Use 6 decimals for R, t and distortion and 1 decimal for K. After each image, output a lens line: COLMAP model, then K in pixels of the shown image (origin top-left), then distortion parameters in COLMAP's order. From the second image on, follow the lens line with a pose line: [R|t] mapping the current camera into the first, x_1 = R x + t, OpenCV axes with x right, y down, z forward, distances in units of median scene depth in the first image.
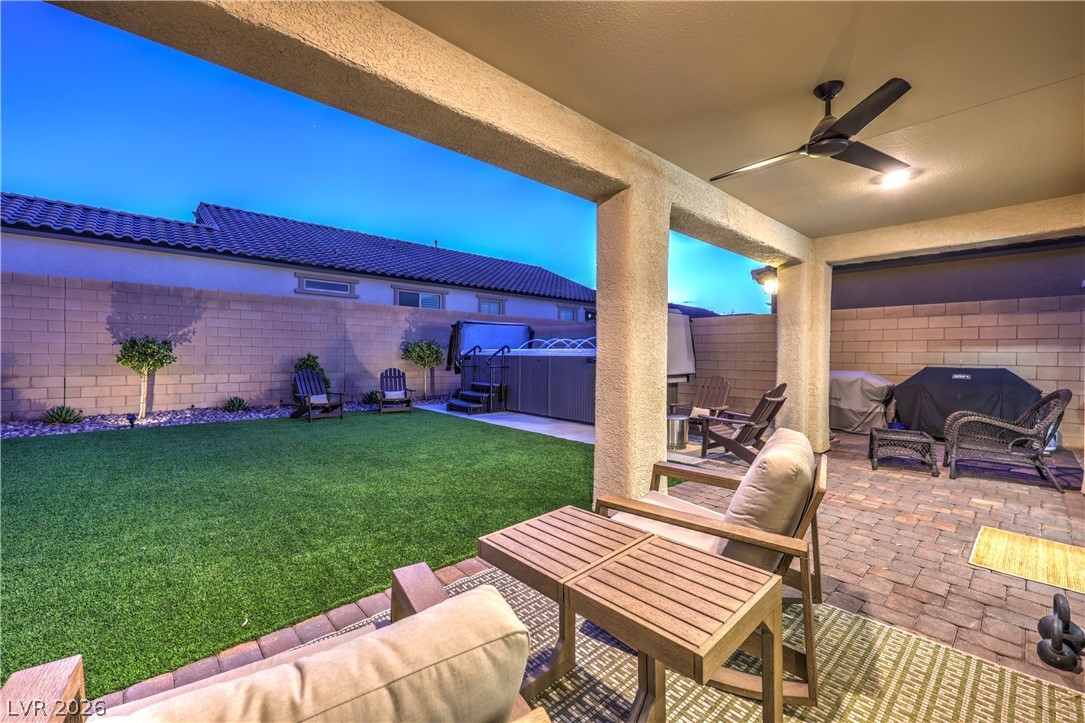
lens RADIAL K [[450.6, 0, 545.8], [0, 450.6, 359.5], [0, 0, 1]] dist [0.007162, -0.000360]
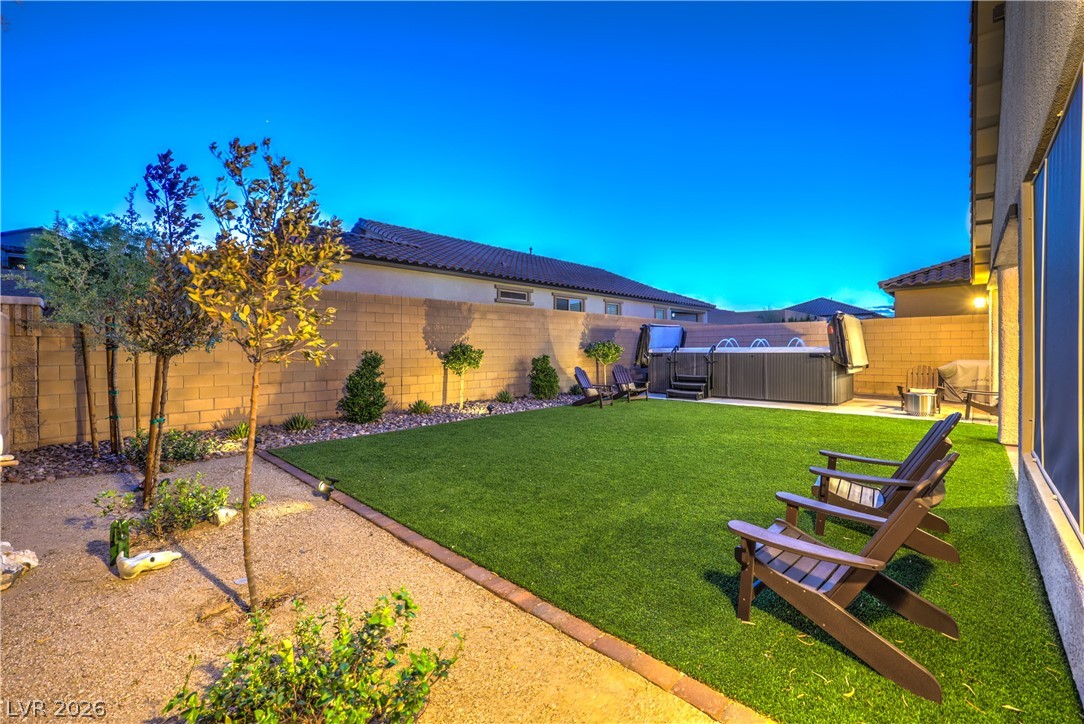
lens RADIAL K [[450.2, 0, 537.3], [0, 450.2, 357.5], [0, 0, 1]] dist [0.007162, -0.000360]
pose [[0.997364, -0.019010, 0.070026, -0.626950], [0.018137, 0.999750, 0.013078, -0.020142], [-0.070257, -0.011773, 0.997459, -0.201936]]
